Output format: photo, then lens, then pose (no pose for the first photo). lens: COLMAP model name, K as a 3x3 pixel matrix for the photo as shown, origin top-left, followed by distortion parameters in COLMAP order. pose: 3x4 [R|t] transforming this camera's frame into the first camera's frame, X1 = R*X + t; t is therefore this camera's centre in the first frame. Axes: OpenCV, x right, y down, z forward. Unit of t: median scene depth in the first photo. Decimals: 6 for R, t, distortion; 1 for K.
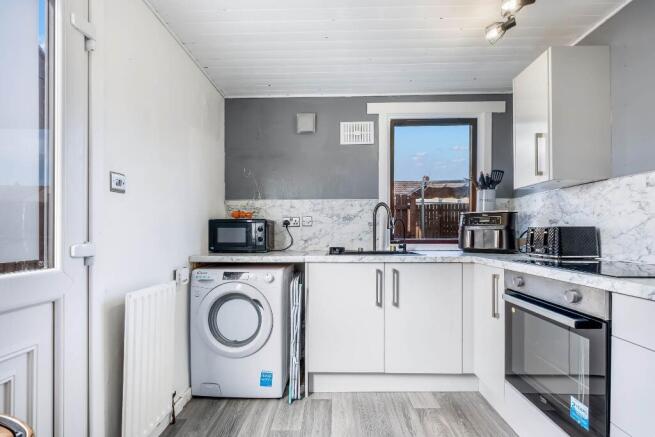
lens RADIAL K [[287.9, 0, 331.0], [0, 287.9, 234.1], [0, 0, 1]] dist [0.005287, -0.003345]
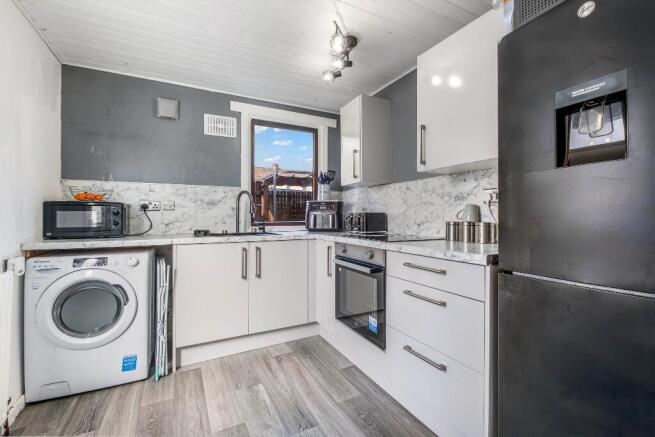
lens RADIAL K [[287.9, 0, 332.1], [0, 287.9, 215.7], [0, 0, 1]] dist [0.005287, -0.003345]
pose [[0.869384, 0.001929, 0.494134, -0.104532], [0.002015, 0.999970, -0.007448, 0.001134], [-0.494133, 0.007471, 0.869354, -0.209237]]
